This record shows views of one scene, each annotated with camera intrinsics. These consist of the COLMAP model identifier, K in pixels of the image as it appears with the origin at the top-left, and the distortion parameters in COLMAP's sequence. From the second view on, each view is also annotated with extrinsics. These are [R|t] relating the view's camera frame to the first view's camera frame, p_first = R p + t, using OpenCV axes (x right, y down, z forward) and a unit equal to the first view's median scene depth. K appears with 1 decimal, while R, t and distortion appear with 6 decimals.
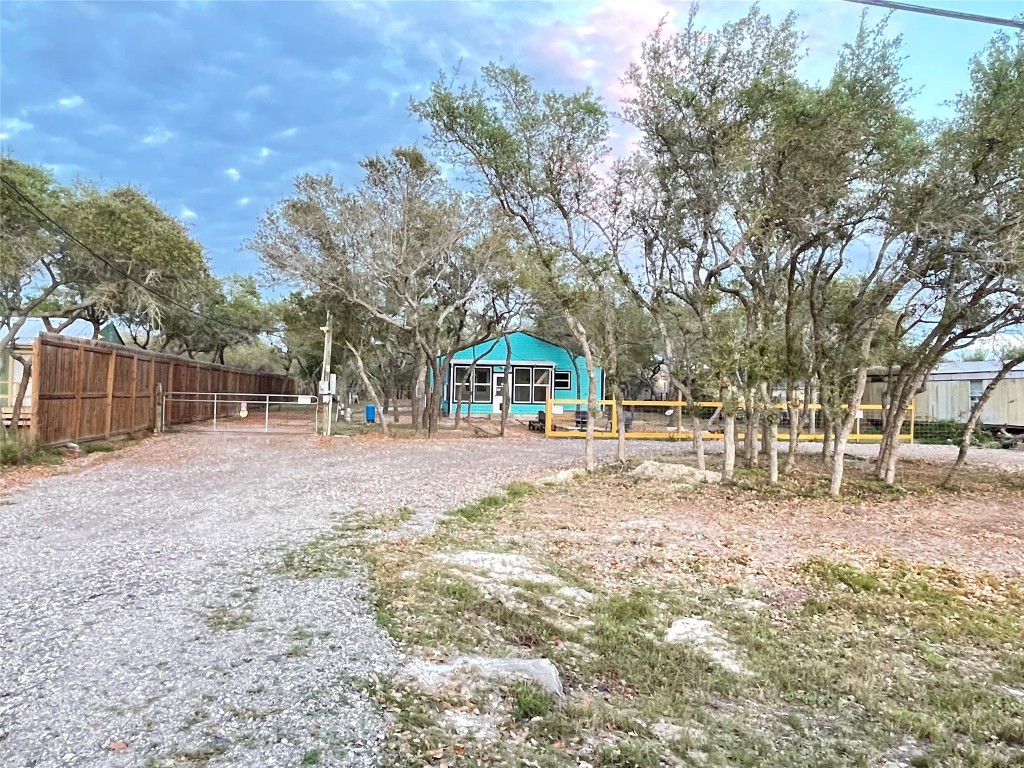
lens RADIAL K [[698.3, 0, 512.0], [0, 698.3, 384.0], [0, 0, 1]] dist [0.000111, -0.000013]
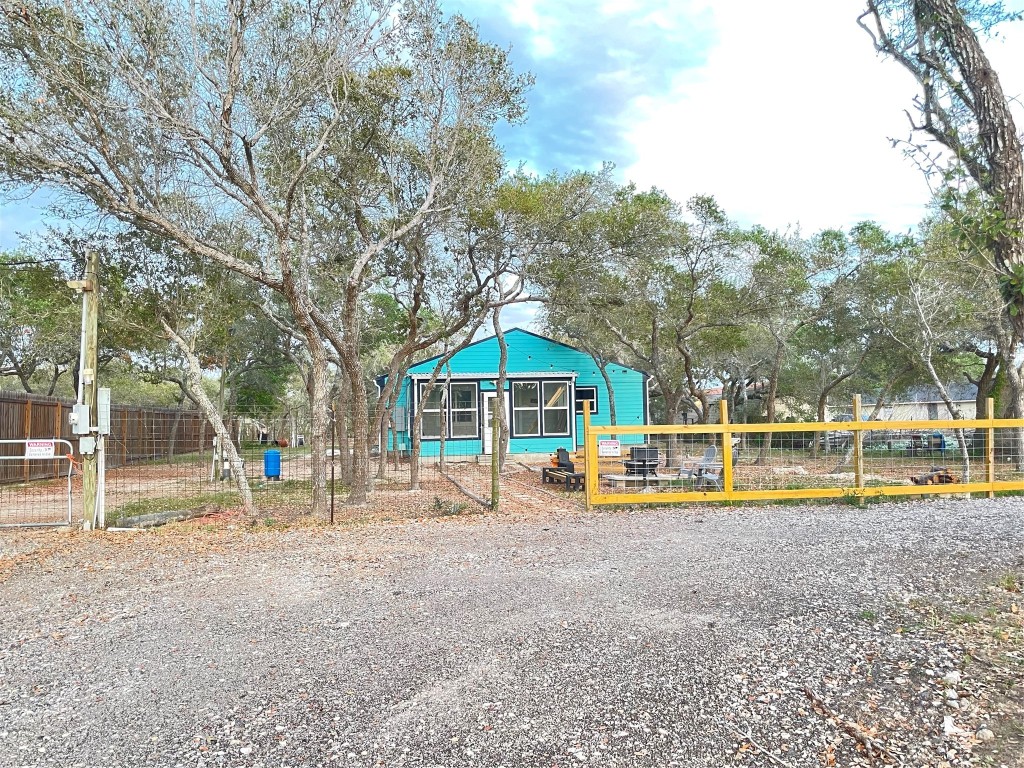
lens RADIAL K [[766.3, 0, 512.0], [0, 766.3, 384.0], [0, 0, 1]] dist [0.092850, -0.128208]
pose [[0.999240, -0.038590, 0.005540, -0.001455], [0.038785, 0.998401, -0.041120, 0.009050], [-0.003944, 0.041304, 0.999139, 0.344453]]
